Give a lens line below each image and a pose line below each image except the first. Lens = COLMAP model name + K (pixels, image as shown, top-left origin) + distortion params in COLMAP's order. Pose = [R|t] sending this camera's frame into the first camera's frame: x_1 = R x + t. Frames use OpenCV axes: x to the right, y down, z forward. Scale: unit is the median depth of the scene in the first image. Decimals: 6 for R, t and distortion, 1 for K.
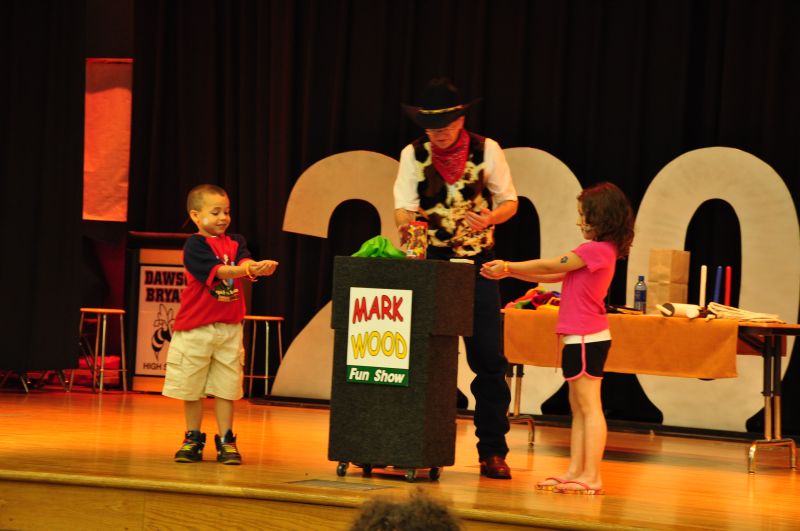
lens RADIAL K [[2034.1, 0, 400.2], [0, 2034.1, 283.5], [0, 0, 1]] dist [0.612997, 0.000000]
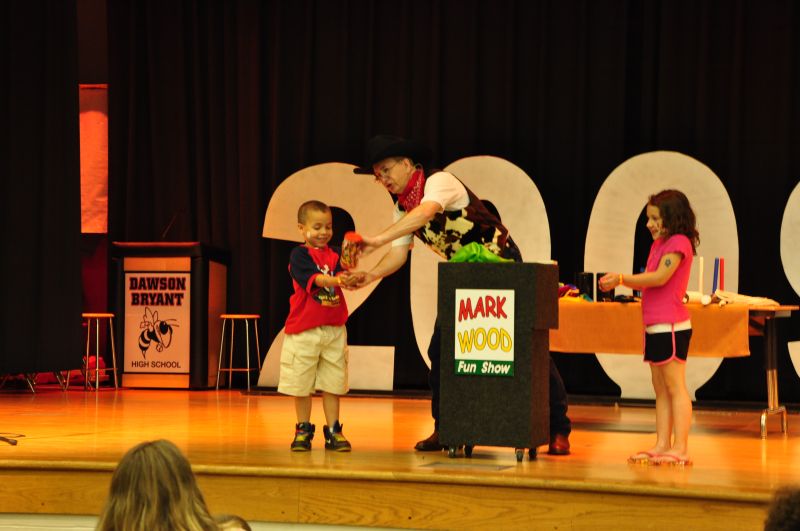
lens RADIAL K [[1833.5, 0, 398.0], [0, 1833.5, 290.6], [0, 0, 1]] dist [0.521960, 0.000000]
pose [[0.994329, -0.035935, 0.100089, -0.156809], [0.035018, 0.999327, 0.010900, -0.009565], [-0.100413, -0.007334, 0.994919, 0.000560]]
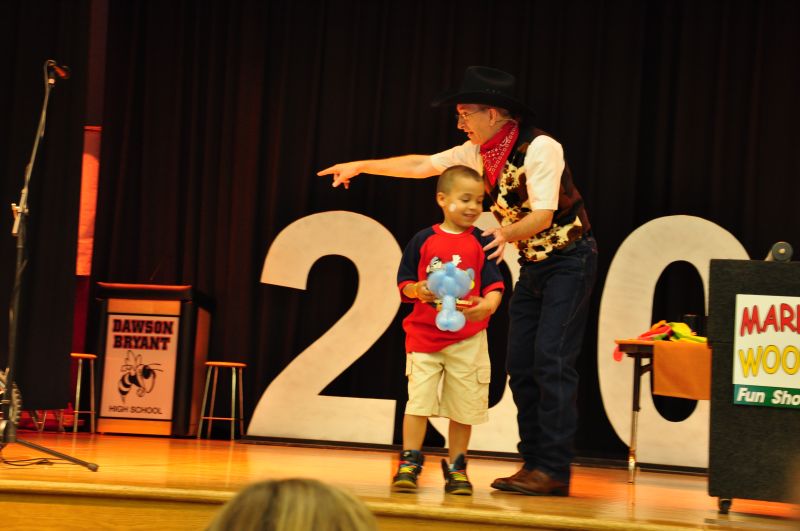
lens RADIAL K [[1446.4, 0, 394.1], [0, 1446.4, 259.9], [0, 0, 1]] dist [0.319893, 0.000000]
pose [[0.971731, 0.032457, 0.233849, -0.312926], [-0.014853, 0.996947, -0.076649, 0.037535], [-0.235623, 0.071009, 0.969247, 0.426951]]
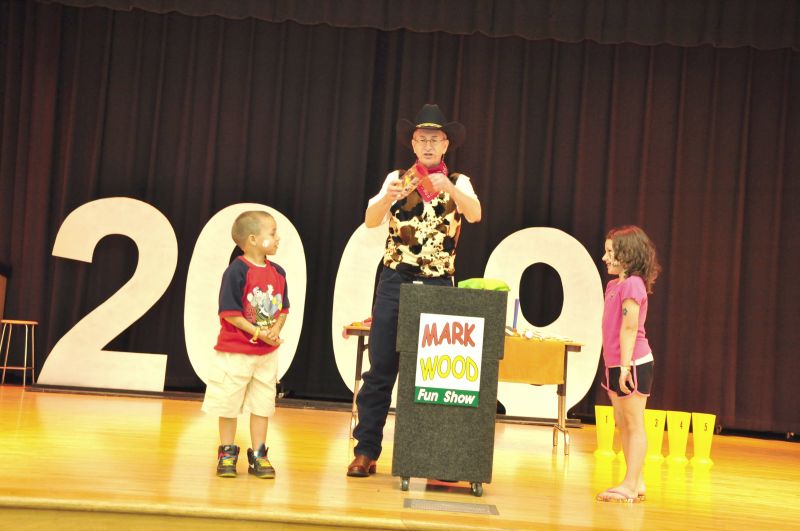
lens RADIAL K [[1111.4, 0, 416.8], [0, 1111.4, 260.1], [0, 0, 1]] dist [0.172528, 0.000000]
pose [[0.906221, 0.045675, 0.420329, -0.274197], [-0.031680, 0.998688, -0.040222, -0.002550], [-0.421615, 0.023134, 0.906480, 0.468840]]
